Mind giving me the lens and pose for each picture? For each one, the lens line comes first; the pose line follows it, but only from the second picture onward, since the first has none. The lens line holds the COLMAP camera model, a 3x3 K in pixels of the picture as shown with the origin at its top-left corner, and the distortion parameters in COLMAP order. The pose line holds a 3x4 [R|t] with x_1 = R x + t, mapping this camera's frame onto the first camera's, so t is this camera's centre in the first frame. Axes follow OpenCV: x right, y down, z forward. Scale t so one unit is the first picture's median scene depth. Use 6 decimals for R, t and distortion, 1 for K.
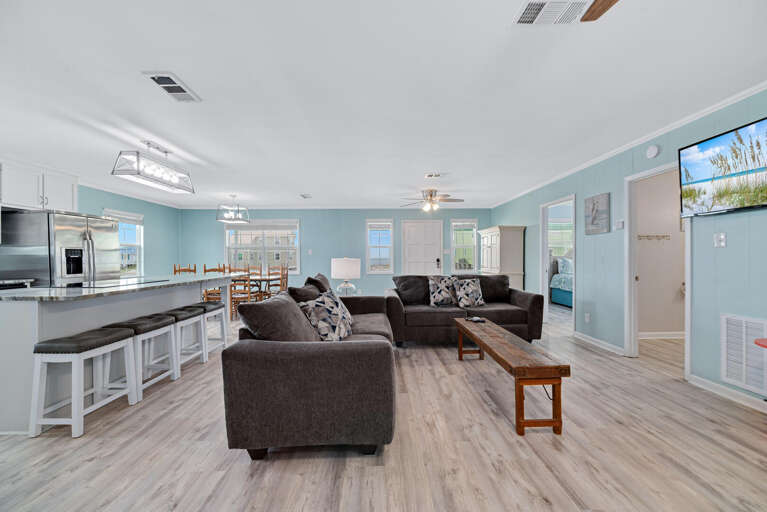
lens RADIAL K [[294.9, 0, 384.1], [0, 294.9, 257.3], [0, 0, 1]] dist [-0.002938, 0.002040]
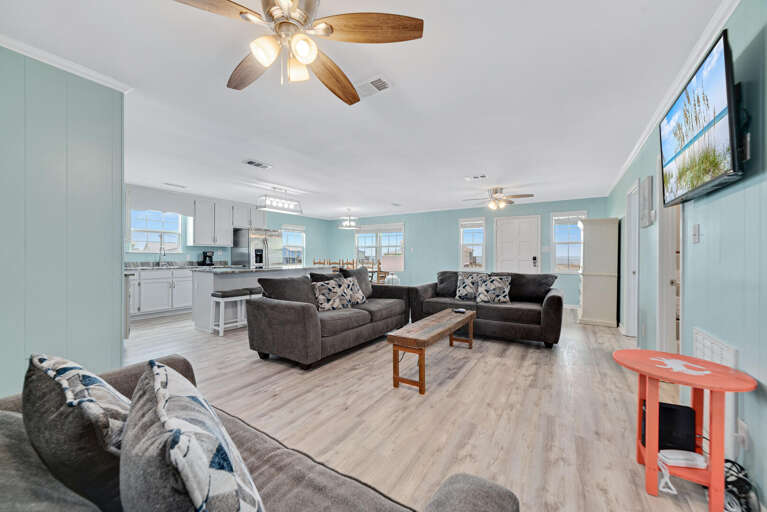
lens RADIAL K [[294.9, 0, 383.3], [0, 294.9, 253.8], [0, 0, 1]] dist [-0.002938, 0.002040]
pose [[0.834382, 0.003415, -0.551175, 0.683210], [-0.005436, 0.999983, -0.002033, -0.000363], [0.551159, 0.004693, 0.834387, -0.091706]]
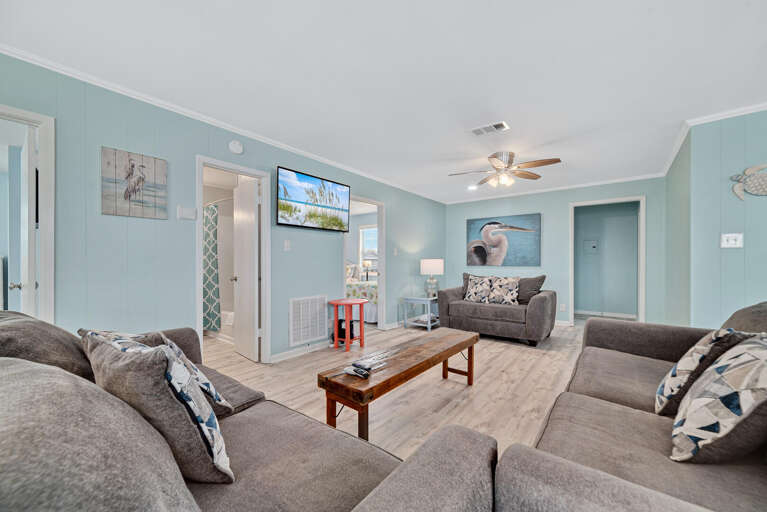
lens RADIAL K [[294.9, 0, 384.8], [0, 294.9, 260.6], [0, 0, 1]] dist [-0.002938, 0.002040]
pose [[-0.770531, 0.008447, 0.637347, -0.065726], [0.002897, 0.999948, -0.009750, 0.020443], [-0.637396, -0.005667, -0.770515, 1.373985]]
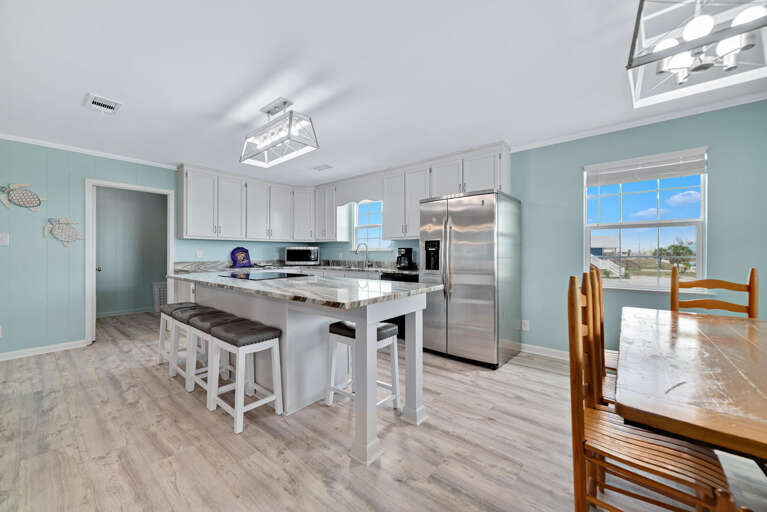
lens RADIAL K [[294.9, 0, 383.2], [0, 294.9, 254.9], [0, 0, 1]] dist [-0.002938, 0.002040]
pose [[-0.652635, 0.005982, -0.757649, -0.375737], [0.002083, 0.999979, 0.006102, 0.009965], [0.757670, 0.002404, -0.652634, 1.764920]]
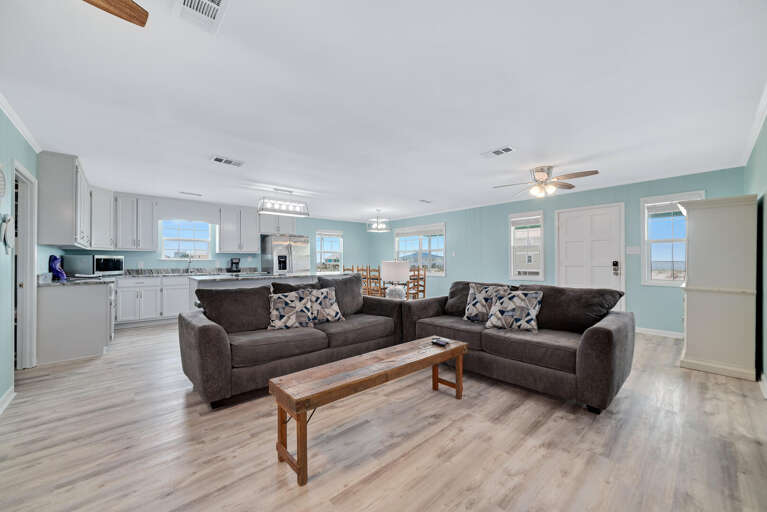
lens RADIAL K [[294.9, 0, 382.7], [0, 294.9, 258.5], [0, 0, 1]] dist [-0.002938, 0.002040]
pose [[0.651206, -0.005249, -0.758883, 0.793009], [0.002670, 0.999986, -0.004625, -0.000482], [0.758896, 0.000986, 0.651211, 0.385924]]
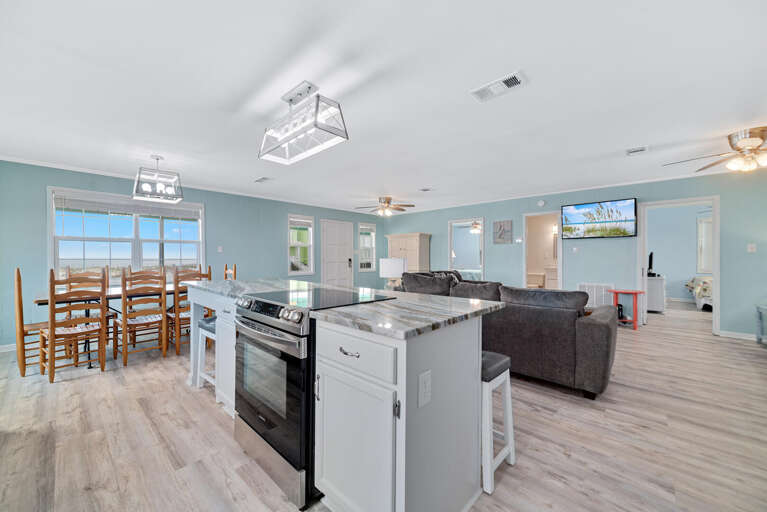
lens RADIAL K [[294.9, 0, 386.5], [0, 294.9, 253.3], [0, 0, 1]] dist [-0.002938, 0.002040]
pose [[0.681779, 0.013688, 0.731430, -1.160206], [-0.004453, 0.999884, -0.014562, 0.002366], [-0.731545, 0.006671, 0.681761, 0.404597]]
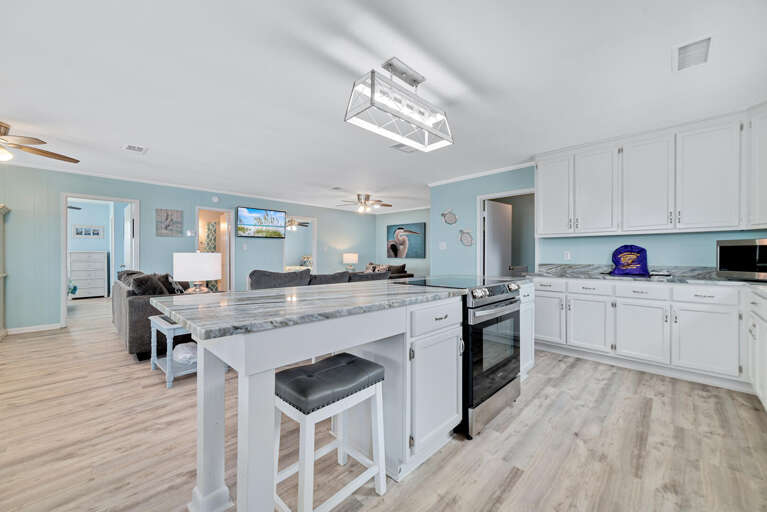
lens RADIAL K [[294.9, 0, 382.5], [0, 294.9, 254.7], [0, 0, 1]] dist [-0.002938, 0.002040]
pose [[-0.698518, 0.002594, 0.715588, -1.217558], [0.002075, 0.999997, -0.001600, 0.011005], [-0.715590, 0.000367, -0.698521, 1.514475]]
